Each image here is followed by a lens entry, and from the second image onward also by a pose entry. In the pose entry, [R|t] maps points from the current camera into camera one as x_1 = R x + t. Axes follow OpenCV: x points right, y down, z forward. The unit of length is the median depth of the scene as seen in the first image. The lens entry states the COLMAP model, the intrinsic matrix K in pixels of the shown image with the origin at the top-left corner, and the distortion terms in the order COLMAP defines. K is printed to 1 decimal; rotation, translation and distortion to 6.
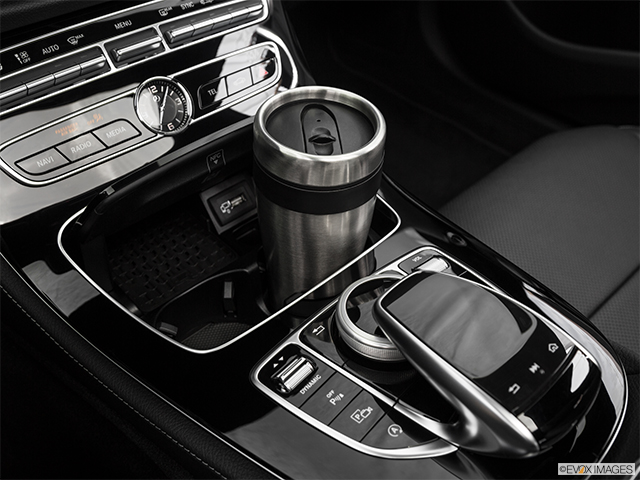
lens RADIAL K [[577.4, 0, 320.1], [0, 577.4, 241.1], [0, 0, 1]] dist [-0.064640, 0.051327]
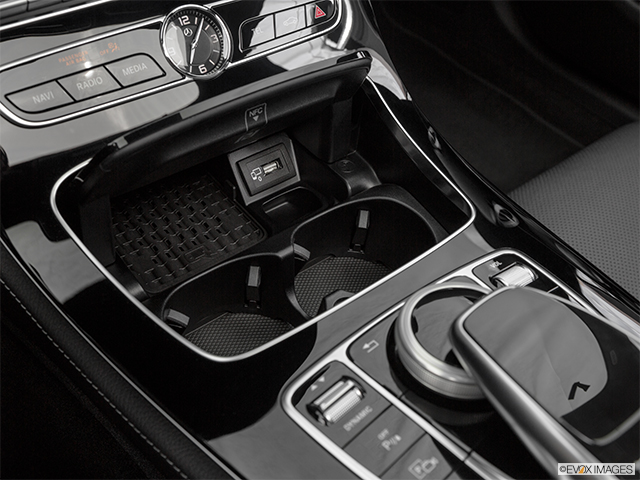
lens RADIAL K [[626.5, 0, 321.2], [0, 626.5, 237.6], [0, 0, 1]] dist [-0.022896, 0.000000]
pose [[0.994873, 0.098049, -0.024770, -0.053697], [-0.097016, 0.994481, 0.039940, -0.016810], [0.028550, -0.037332, 0.998895, 0.130198]]
